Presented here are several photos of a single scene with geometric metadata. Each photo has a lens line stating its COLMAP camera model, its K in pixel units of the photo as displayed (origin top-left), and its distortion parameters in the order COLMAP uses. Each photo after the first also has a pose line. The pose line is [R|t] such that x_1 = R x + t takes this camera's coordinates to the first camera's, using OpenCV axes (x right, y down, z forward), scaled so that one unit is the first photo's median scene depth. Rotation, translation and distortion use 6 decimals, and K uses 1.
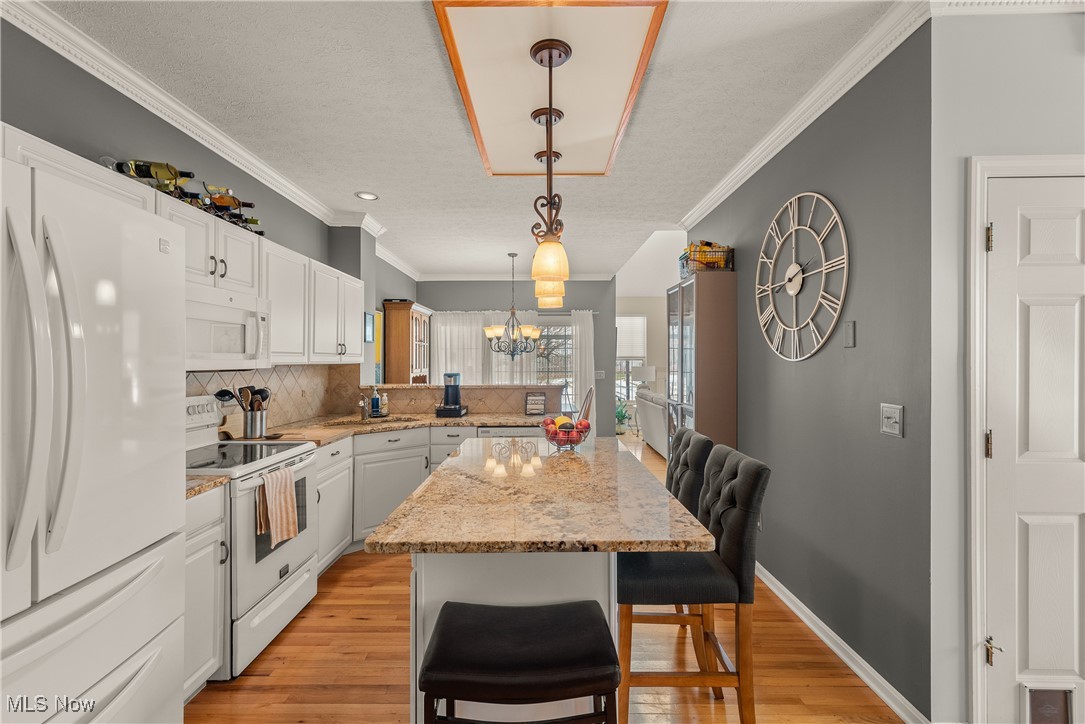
lens RADIAL K [[507.1, 0, 544.2], [0, 507.1, 359.6], [0, 0, 1]] dist [0.015296, -0.001867]
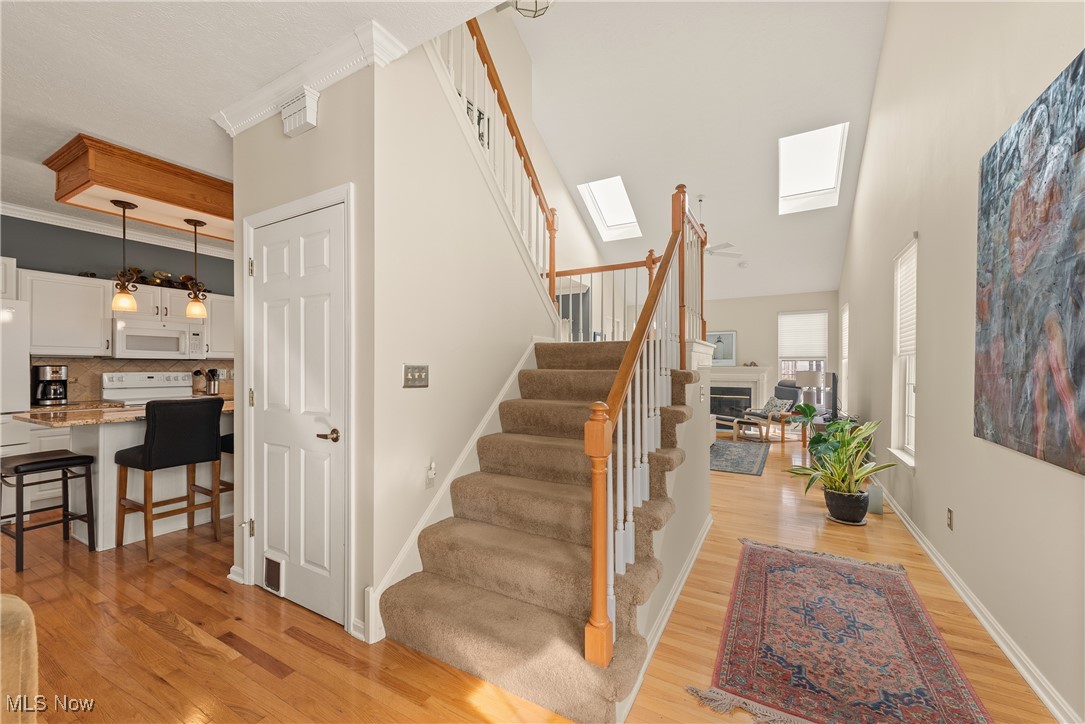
lens RADIAL K [[426.8, 0, 543.6], [0, 426.8, 362.8], [0, 0, 1]] dist [0.003626, -0.001077]
pose [[0.868082, -0.002975, -0.496412, 1.502756], [-0.002108, 0.999951, -0.009679, 0.045165], [0.496416, 0.009449, 0.868033, 0.208871]]
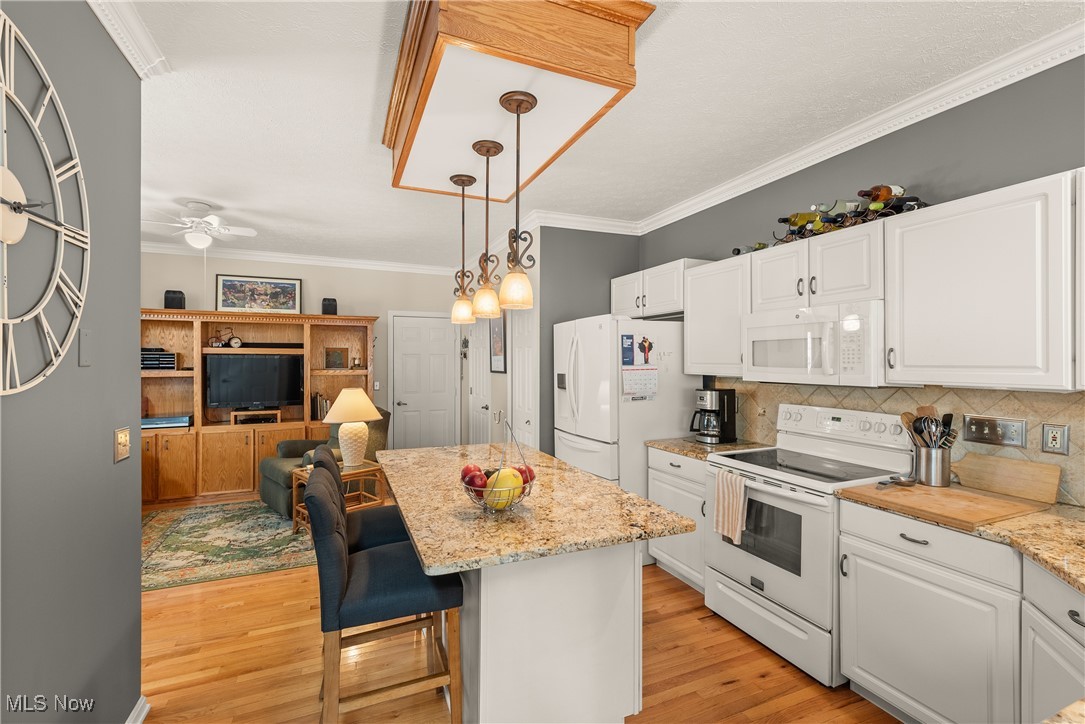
lens RADIAL K [[473.5, 0, 543.2], [0, 473.5, 360.8], [0, 0, 1]] dist [0.014379, -0.002440]
pose [[-0.918871, 0.000417, -0.394558, 0.228618], [0.000729, 1.000000, -0.000640, -0.024525], [0.394557, -0.000875, -0.918871, 1.527440]]
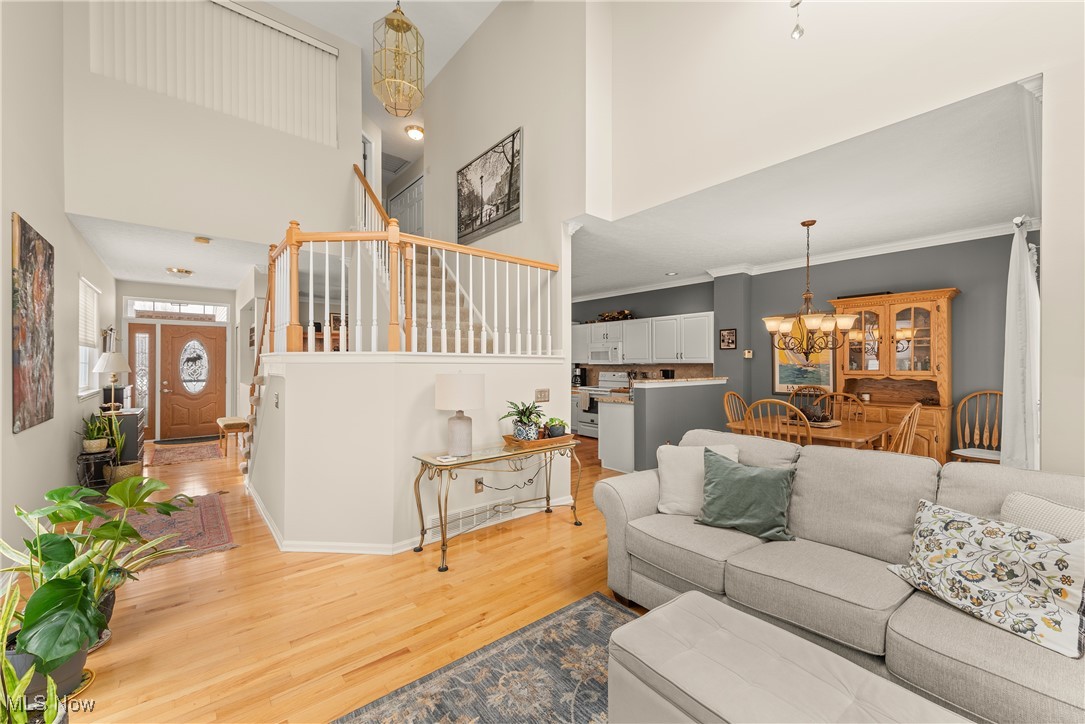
lens RADIAL K [[426.8, 0, 543.0], [0, 426.8, 359.2], [0, 0, 1]] dist [0.003626, -0.001077]
pose [[-0.771051, -0.003166, -0.636766, 1.493713], [0.003760, 0.999948, -0.009525, 0.007924], [0.636762, -0.009739, -0.770999, 2.776251]]
